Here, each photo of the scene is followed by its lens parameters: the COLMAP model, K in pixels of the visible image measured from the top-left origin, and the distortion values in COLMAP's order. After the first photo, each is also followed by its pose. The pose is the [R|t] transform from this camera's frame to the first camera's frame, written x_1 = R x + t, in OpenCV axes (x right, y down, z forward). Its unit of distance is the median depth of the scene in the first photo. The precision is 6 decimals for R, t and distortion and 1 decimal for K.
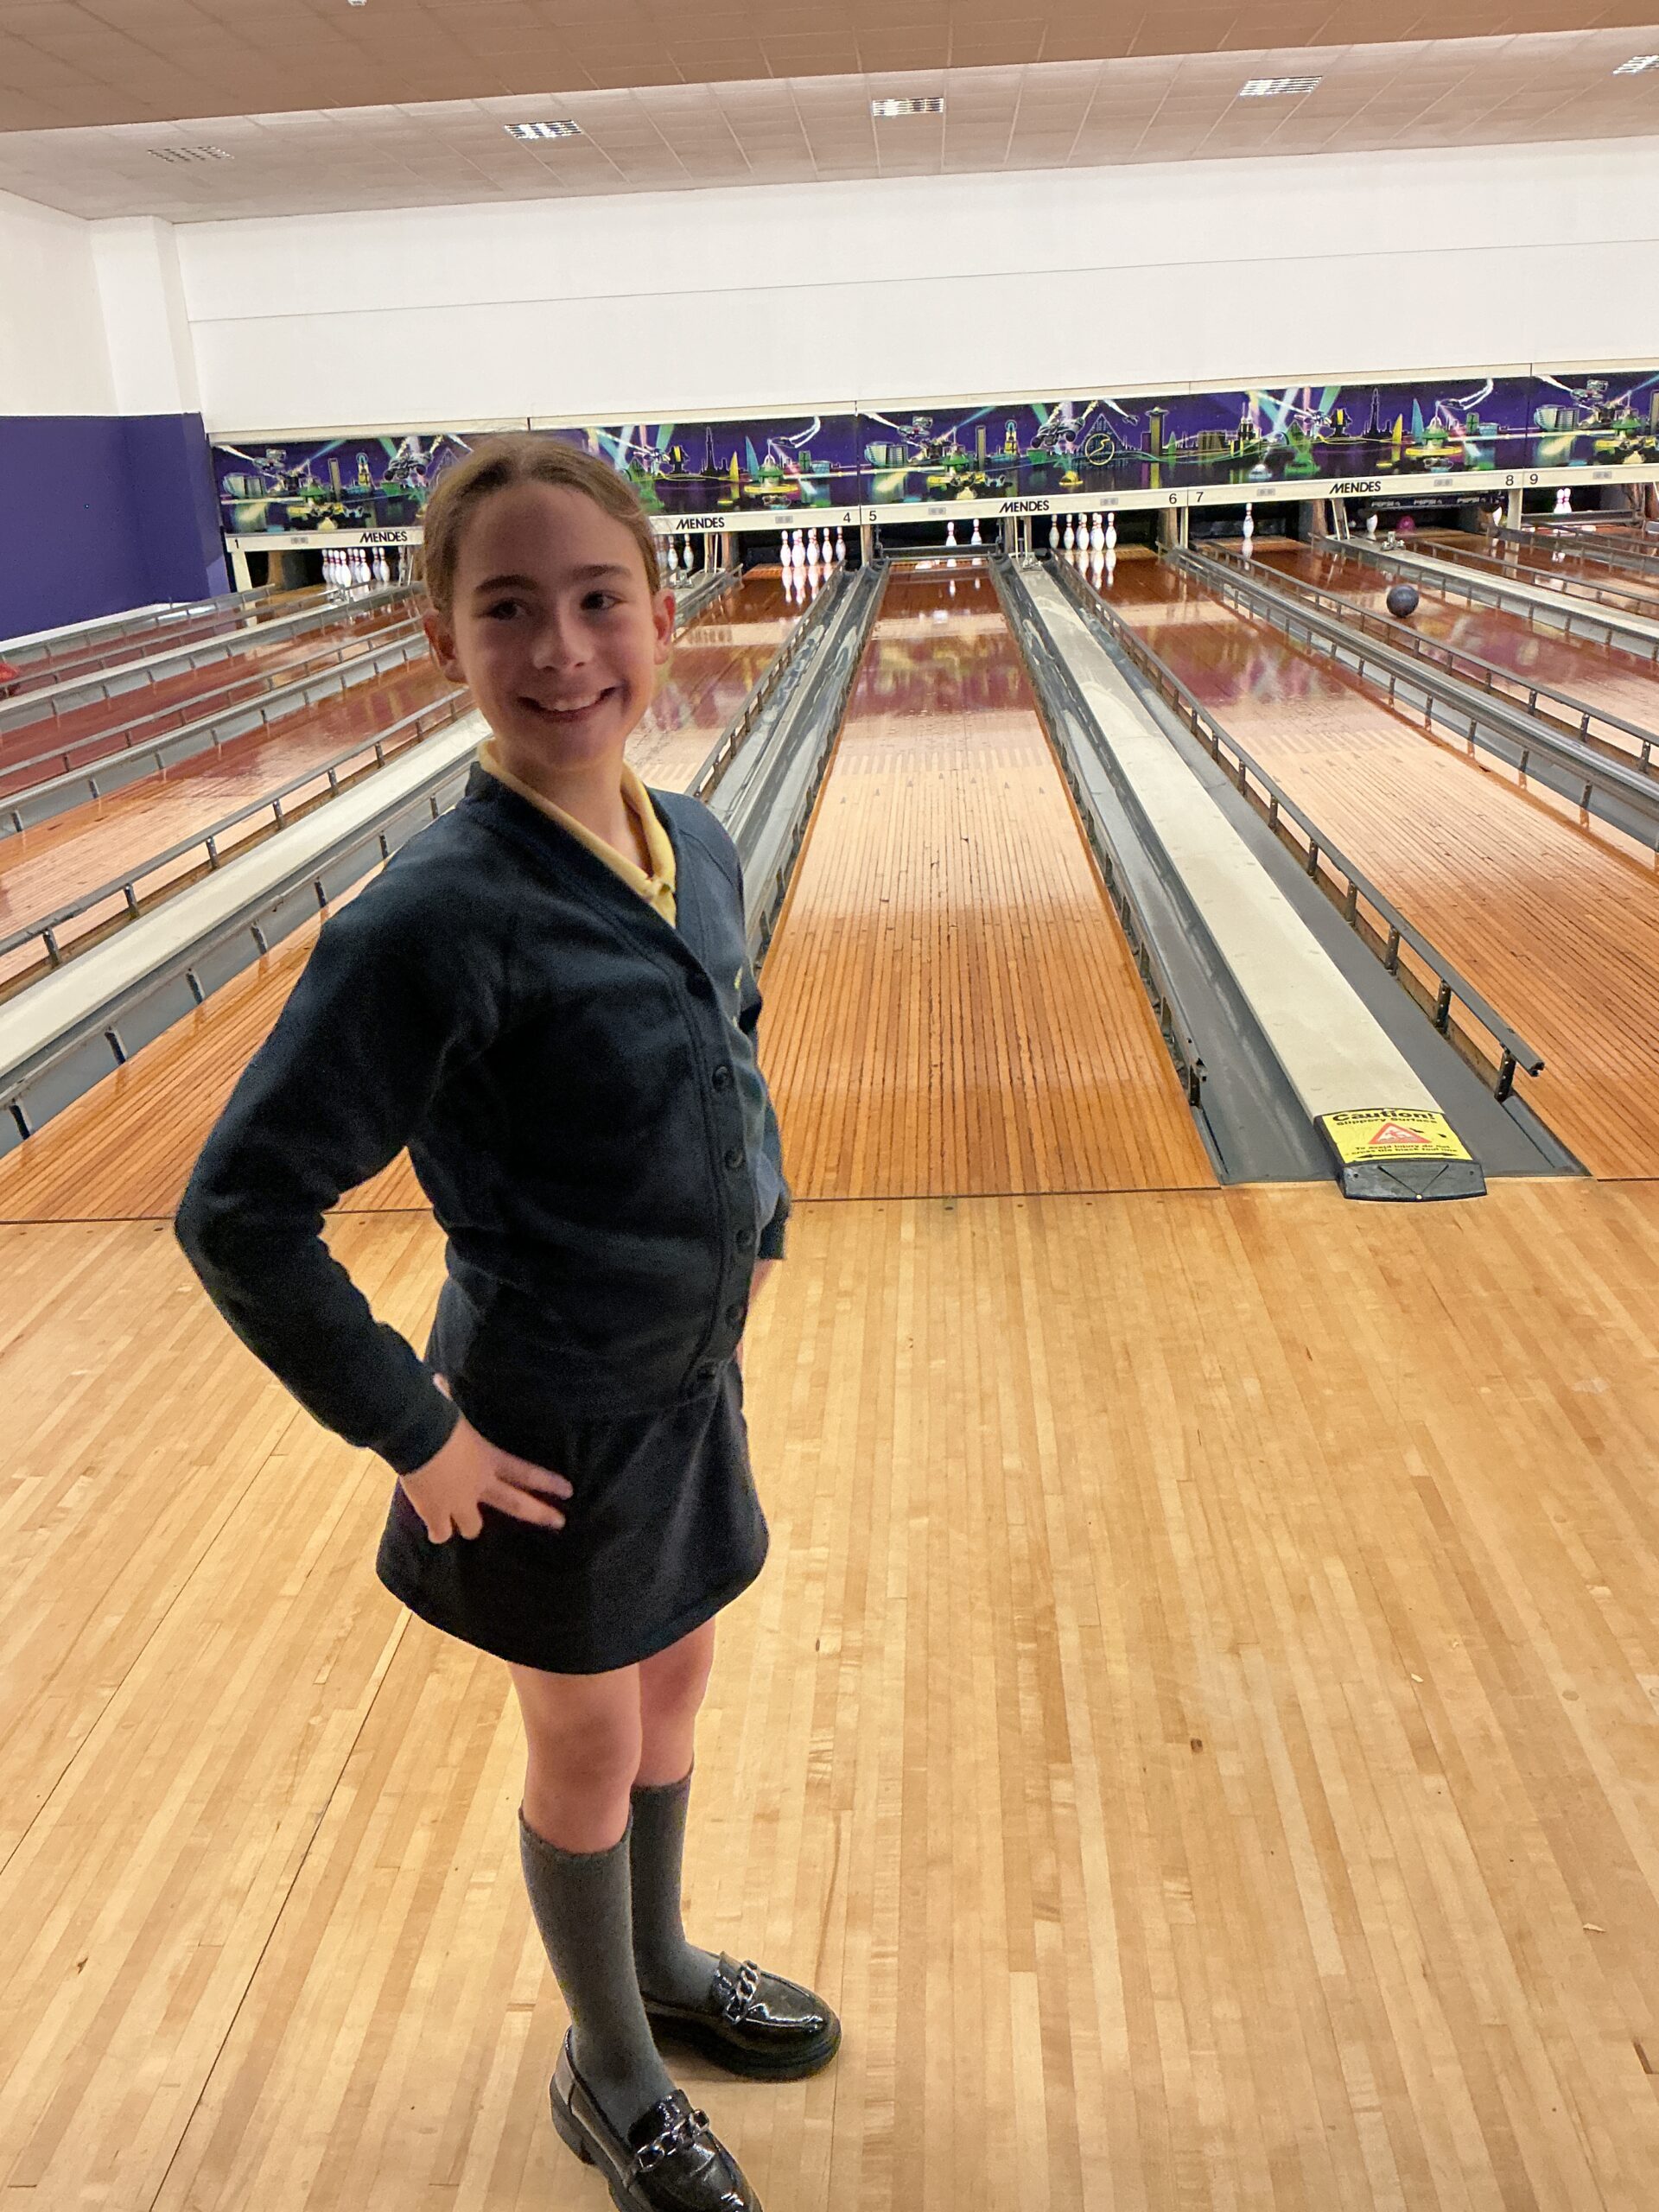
lens RADIAL K [[1842.7, 0, 822.5], [0, 1842.7, 1089.8], [0, 0, 1]] dist [0.169513, -0.368709]
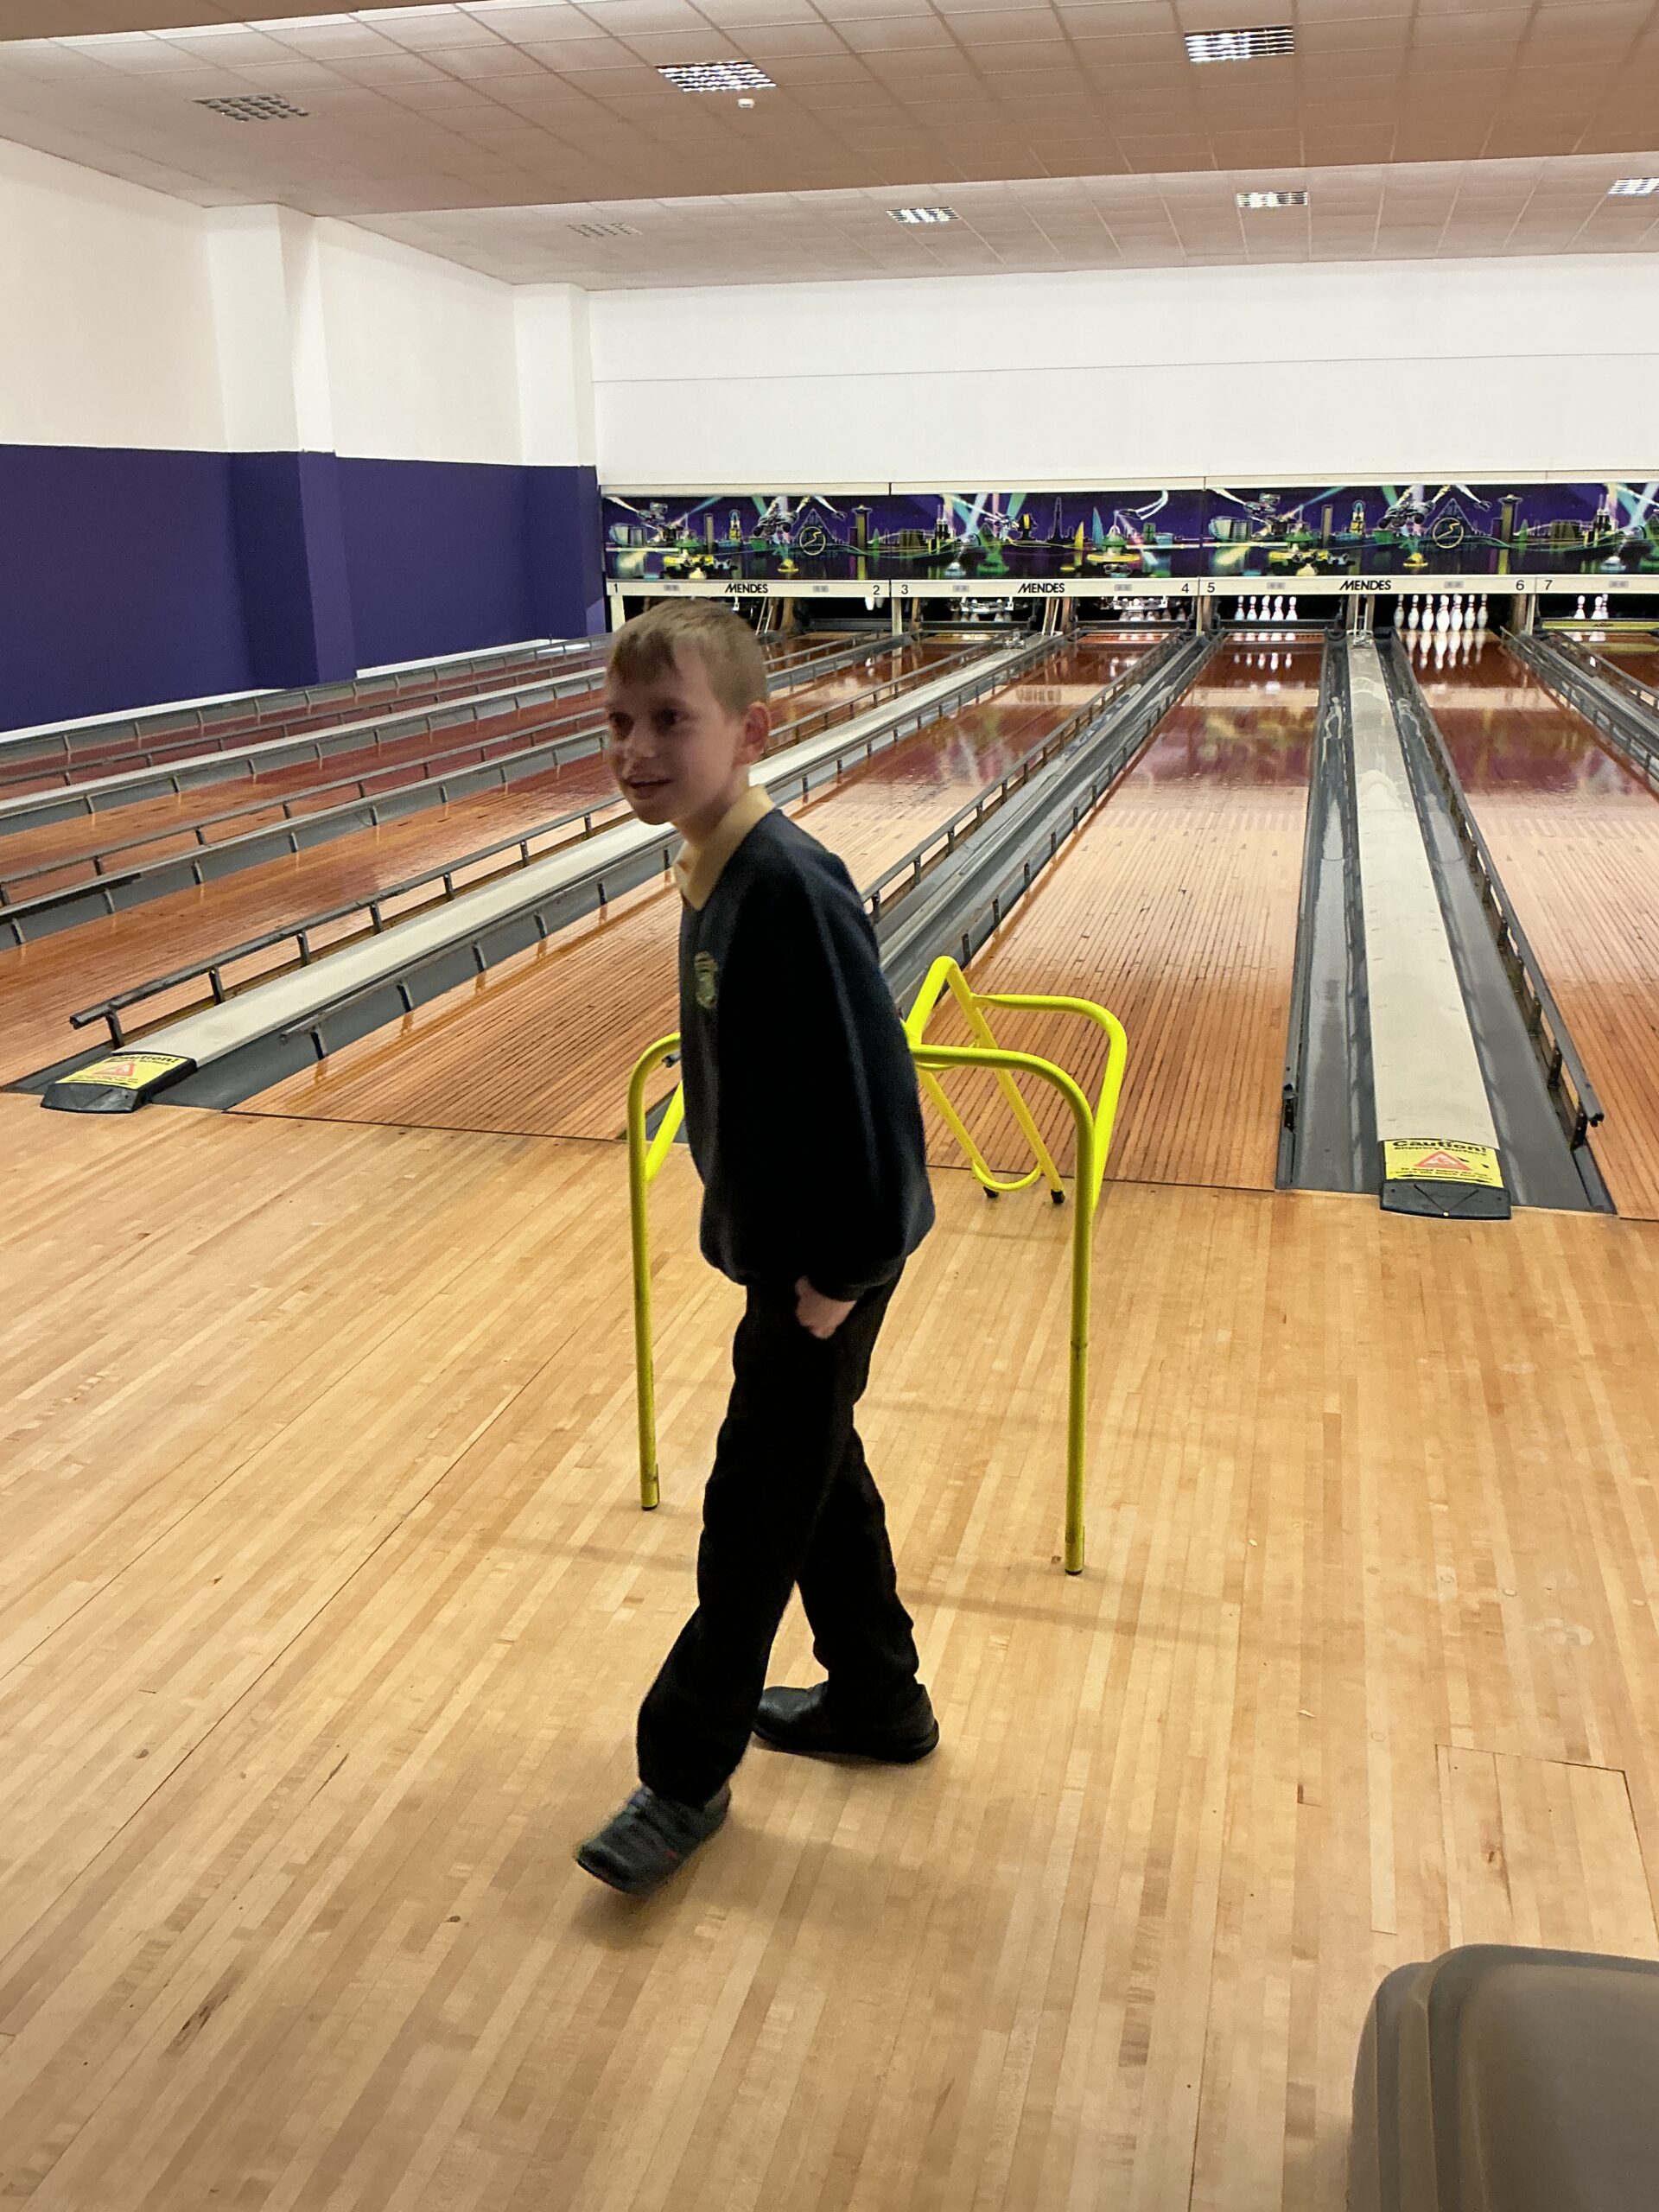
lens RADIAL K [[1842.7, 0, 822.5], [0, 1842.7, 1089.8], [0, 0, 1]] dist [0.169513, -0.368709]
pose [[0.979029, 0.097959, -0.178624, 0.088042], [-0.103159, 0.994463, -0.020034, 0.026696], [0.175673, 0.038041, 0.983713, -0.107410]]
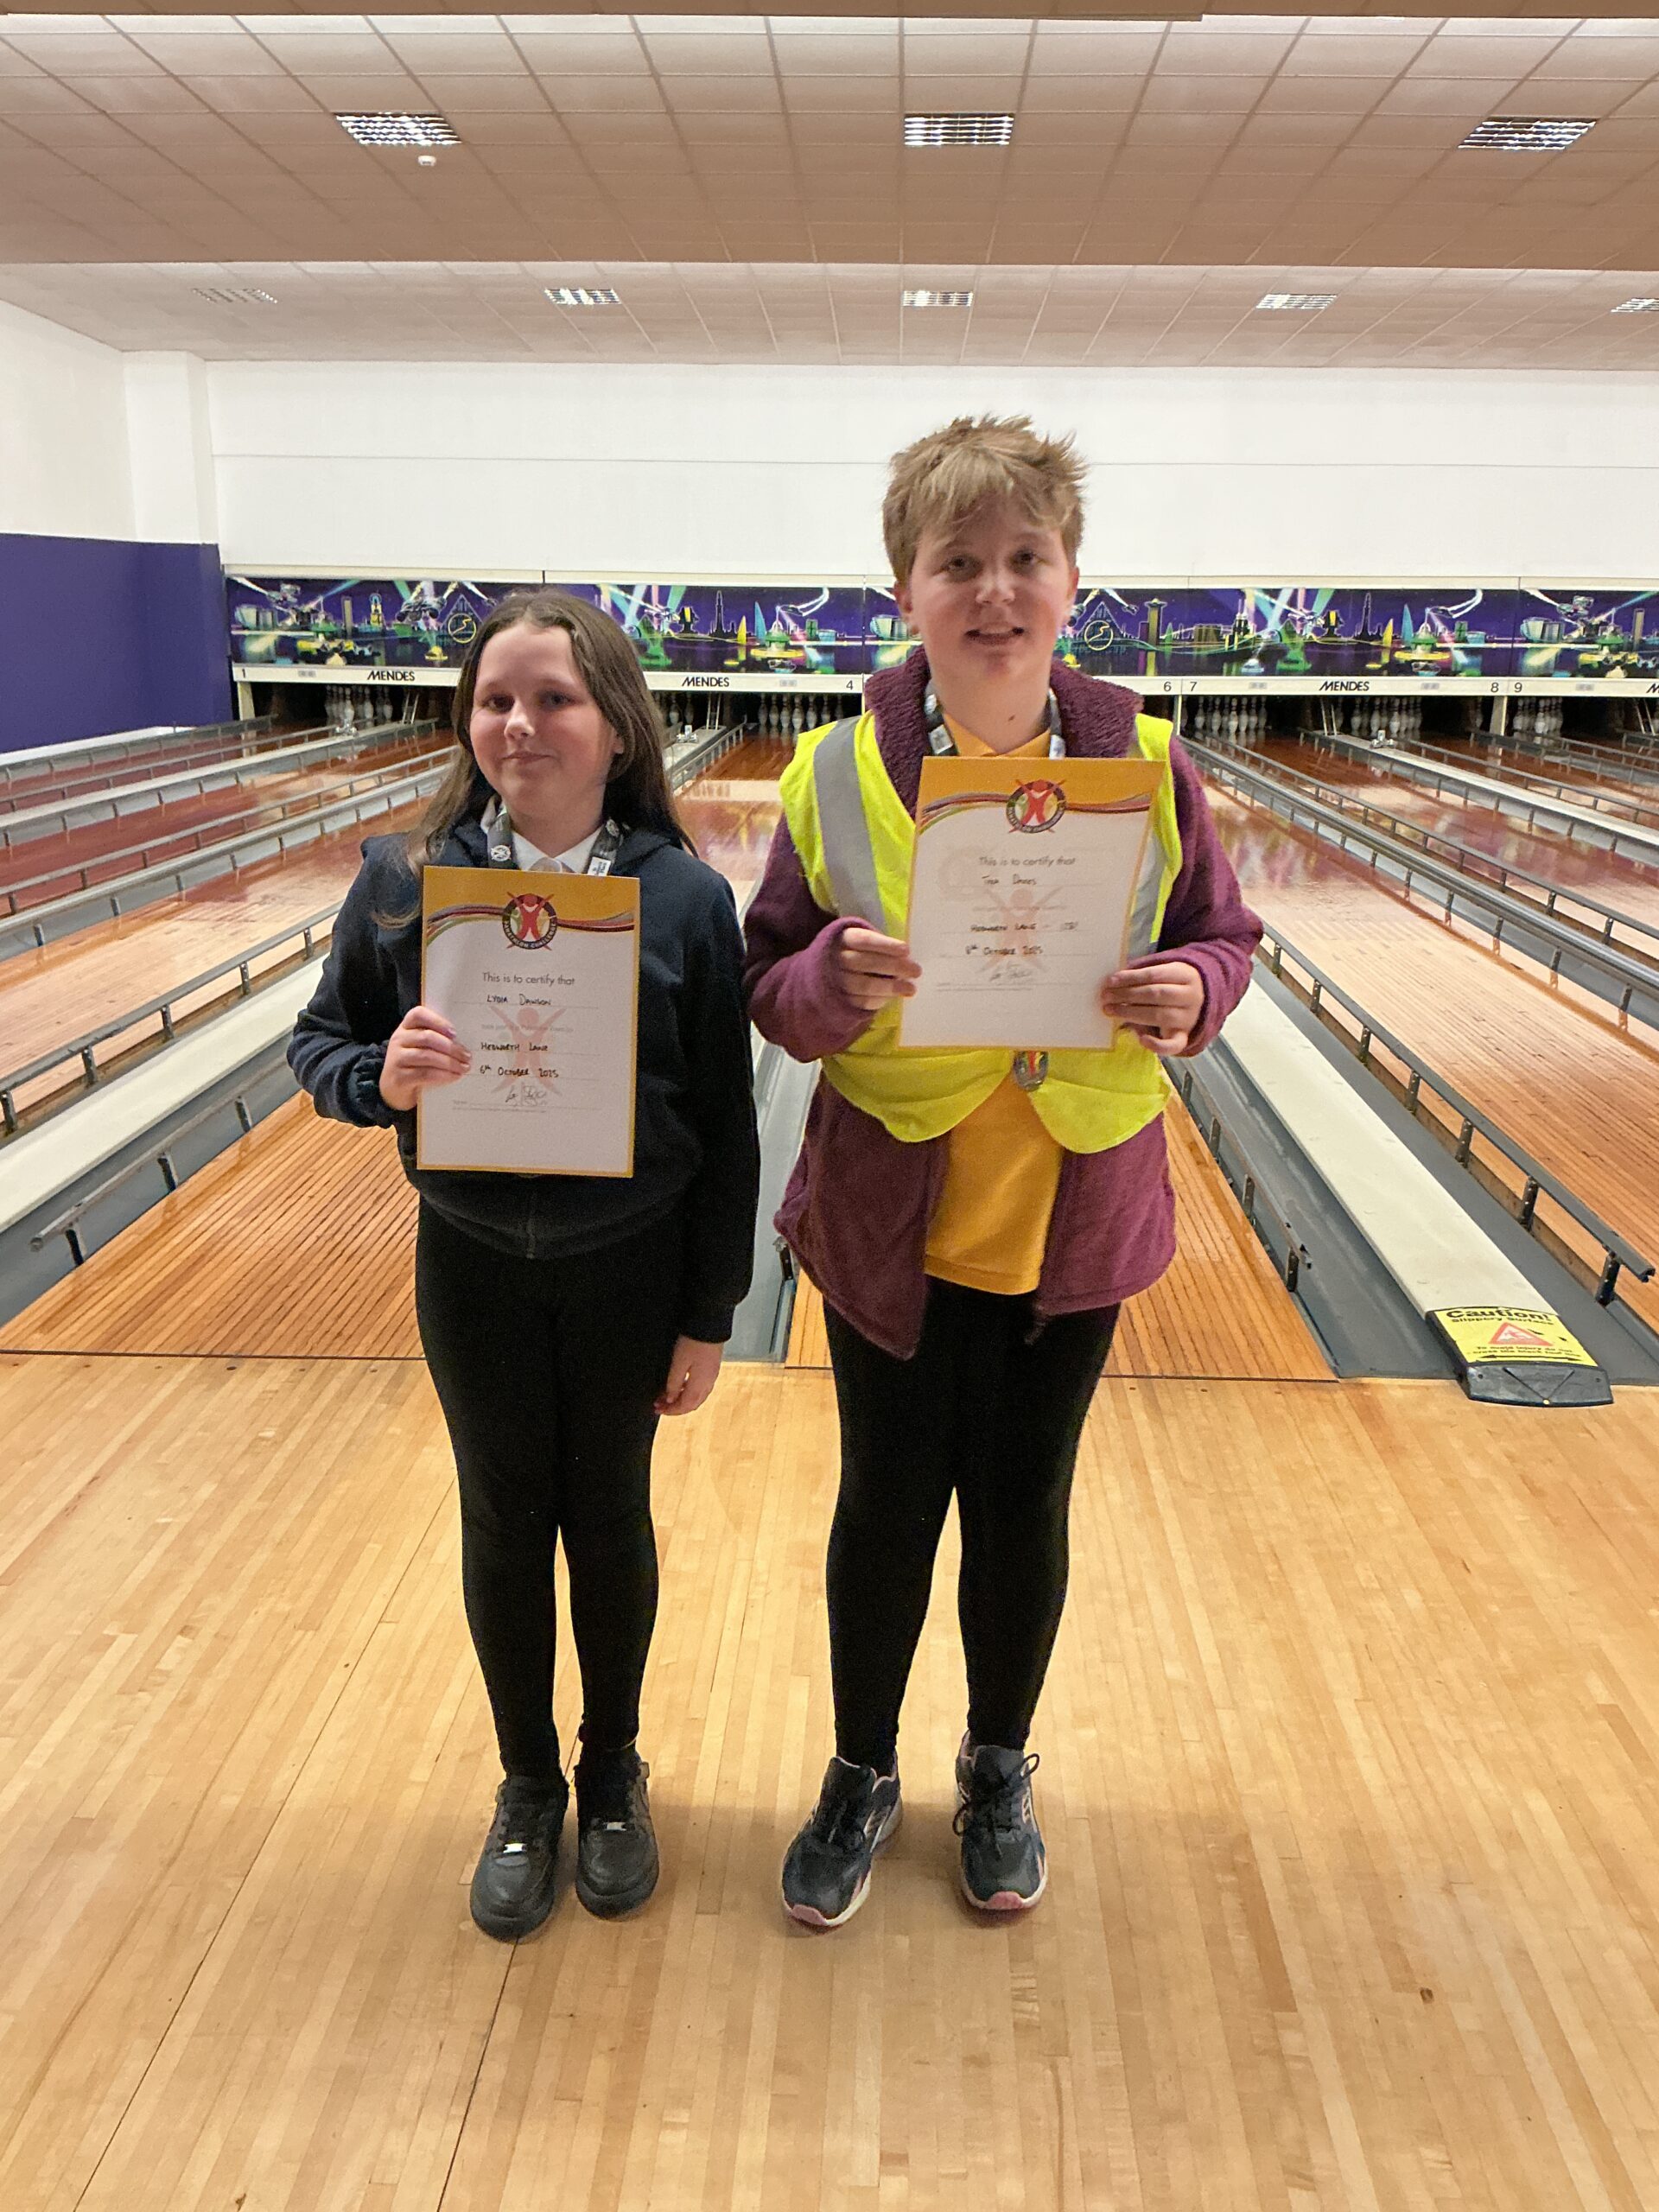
lens RADIAL K [[1842.7, 0, 822.5], [0, 1842.7, 1089.8], [0, 0, 1]] dist [0.169513, -0.368709]
pose [[0.998133, 0.054372, 0.027835, -0.055860], [-0.051901, 0.995205, -0.082905, -0.002304], [-0.032209, 0.081305, 0.996169, 0.016081]]
